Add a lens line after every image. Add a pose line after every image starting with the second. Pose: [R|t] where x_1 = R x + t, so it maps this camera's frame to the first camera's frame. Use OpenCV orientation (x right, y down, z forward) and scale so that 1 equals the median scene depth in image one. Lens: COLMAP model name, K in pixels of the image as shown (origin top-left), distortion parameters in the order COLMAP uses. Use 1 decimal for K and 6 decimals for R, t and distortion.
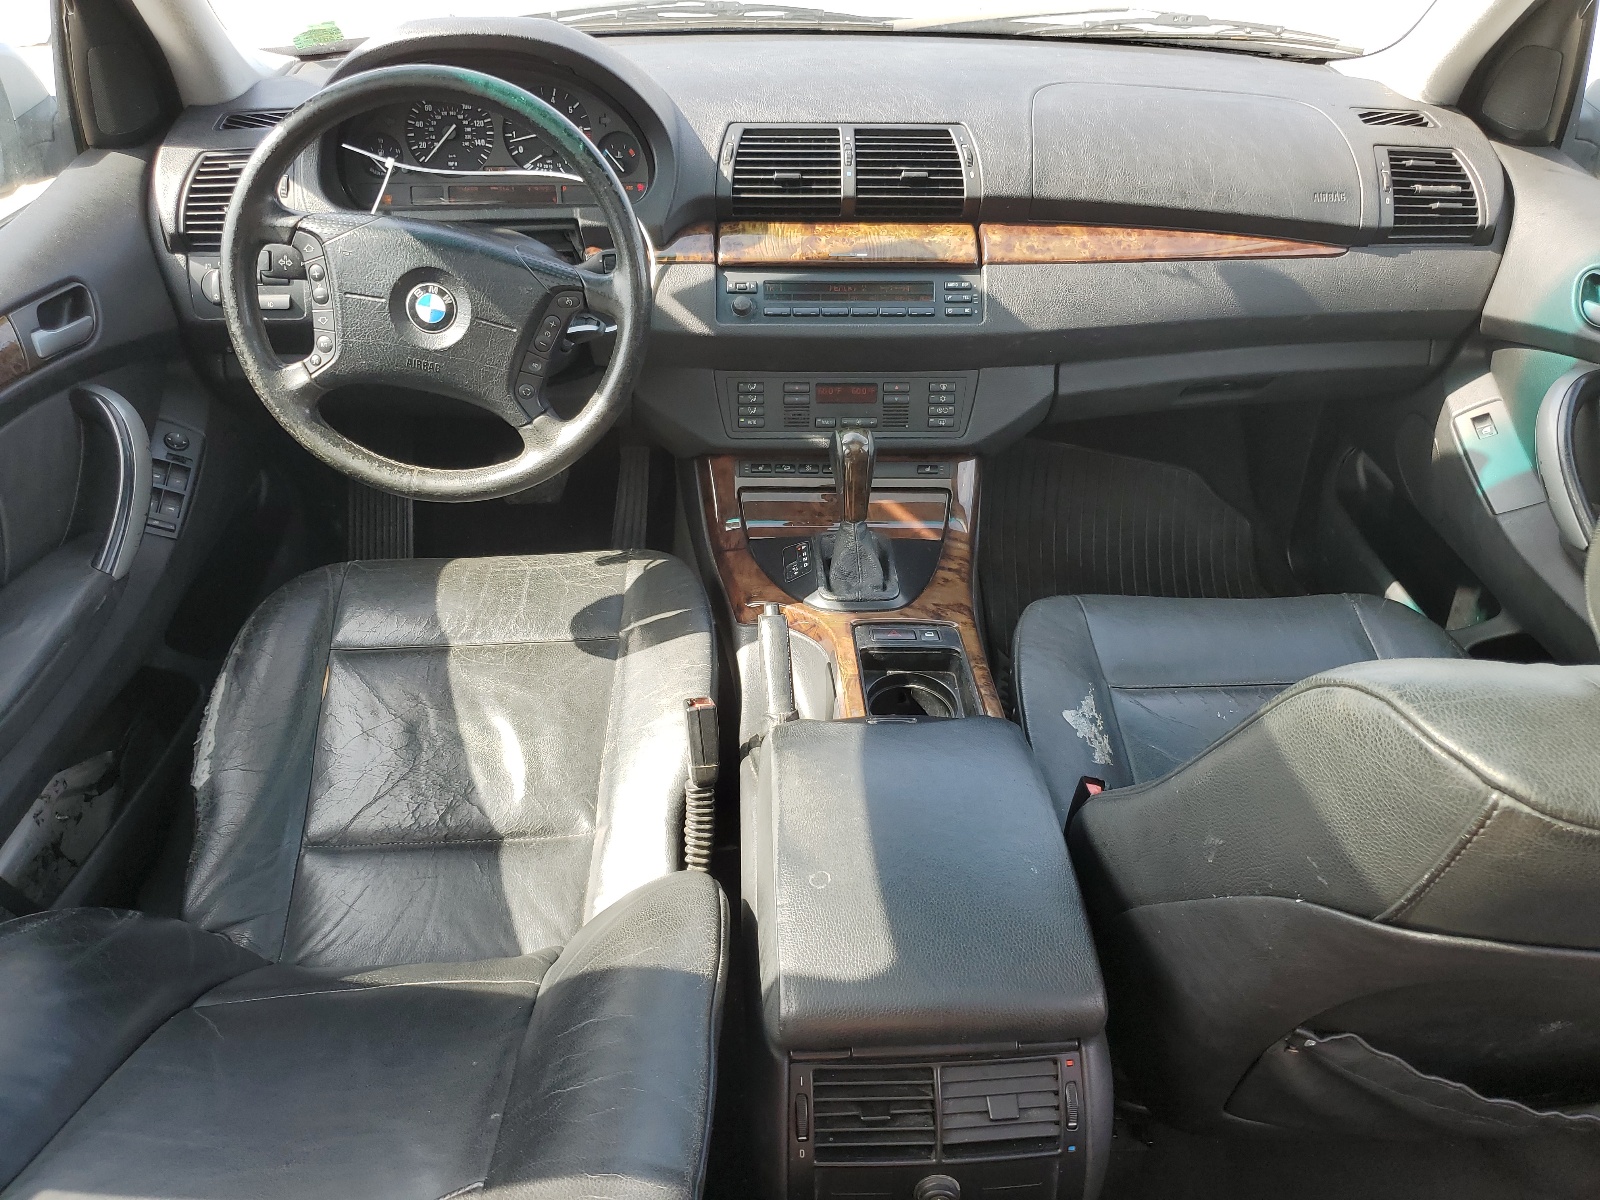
lens RADIAL K [[1219.8, 0, 800.7], [0, 1219.8, 598.5], [0, 0, 1]] dist [0.003504, 0.001539]
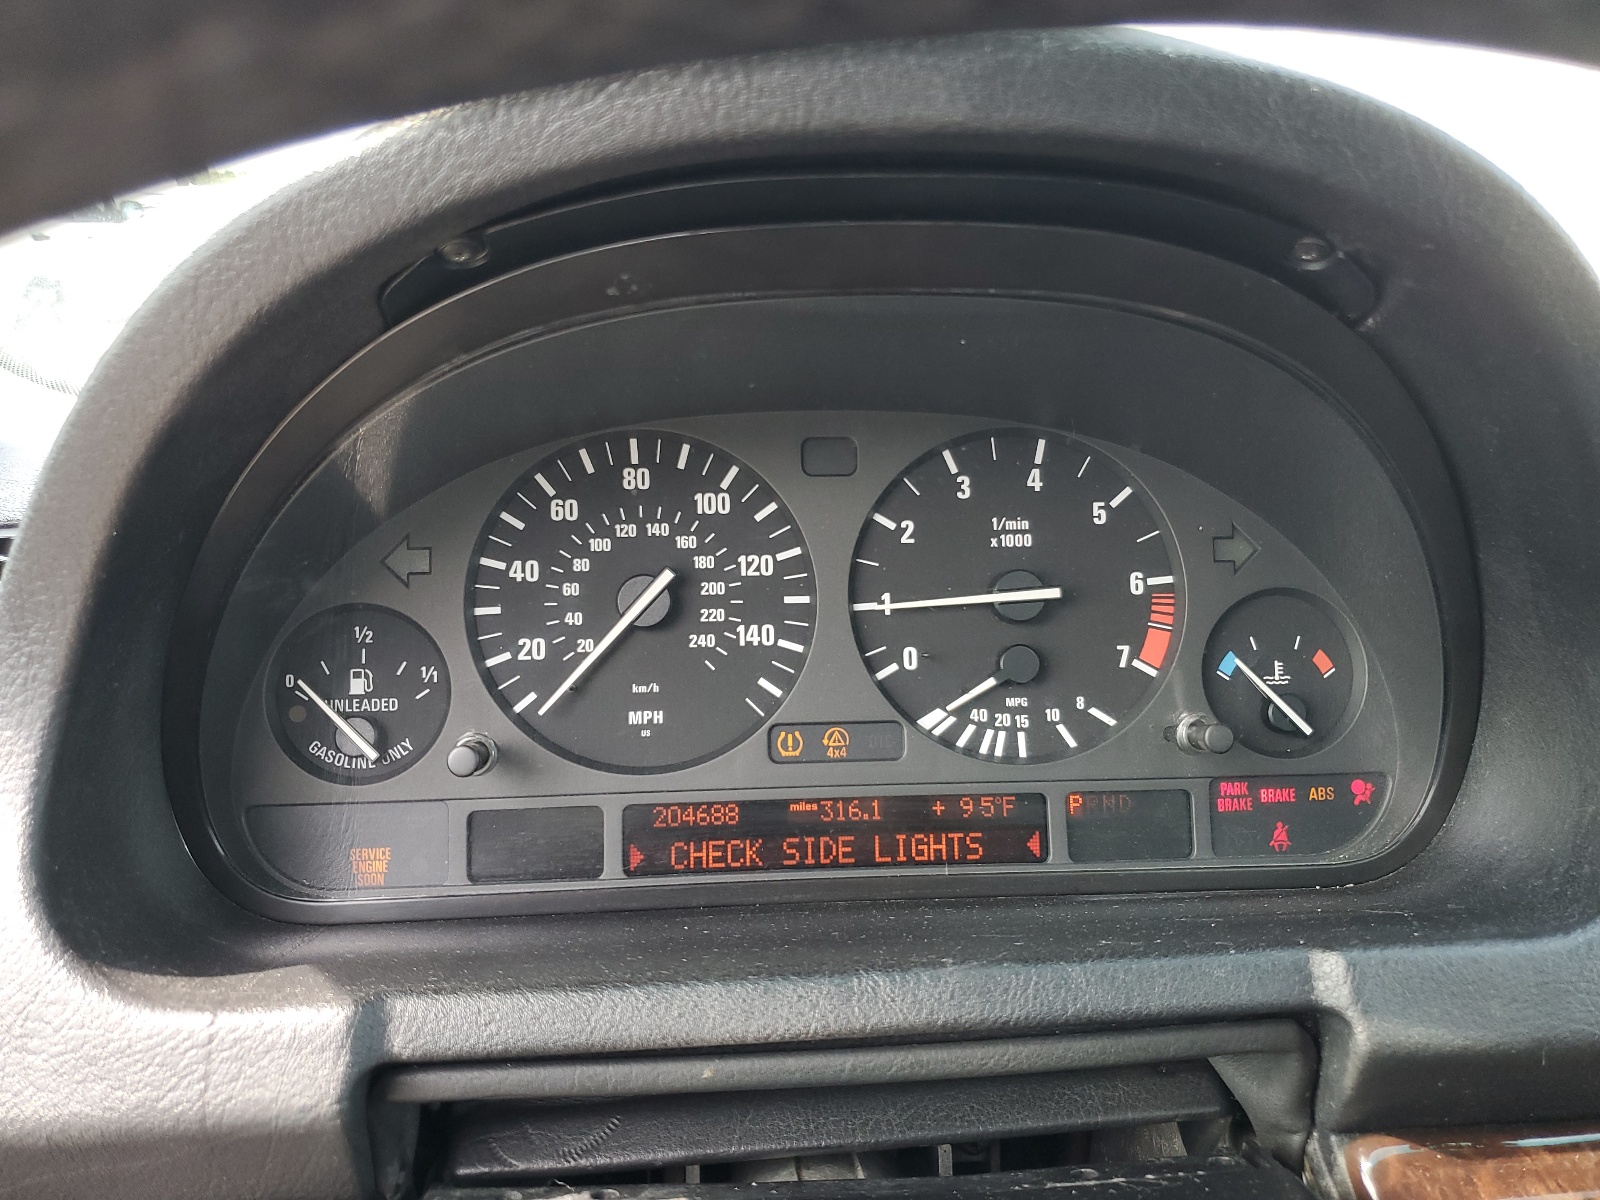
lens RADIAL K [[1219.8, 0, 798.8], [0, 1219.8, 599.3], [0, 0, 1]] dist [0.003504, 0.001539]
pose [[0.999502, -0.010499, 0.029755, -0.262321], [0.020144, 0.938147, -0.345651, -0.293506], [-0.024285, 0.346078, 0.937891, 0.761171]]
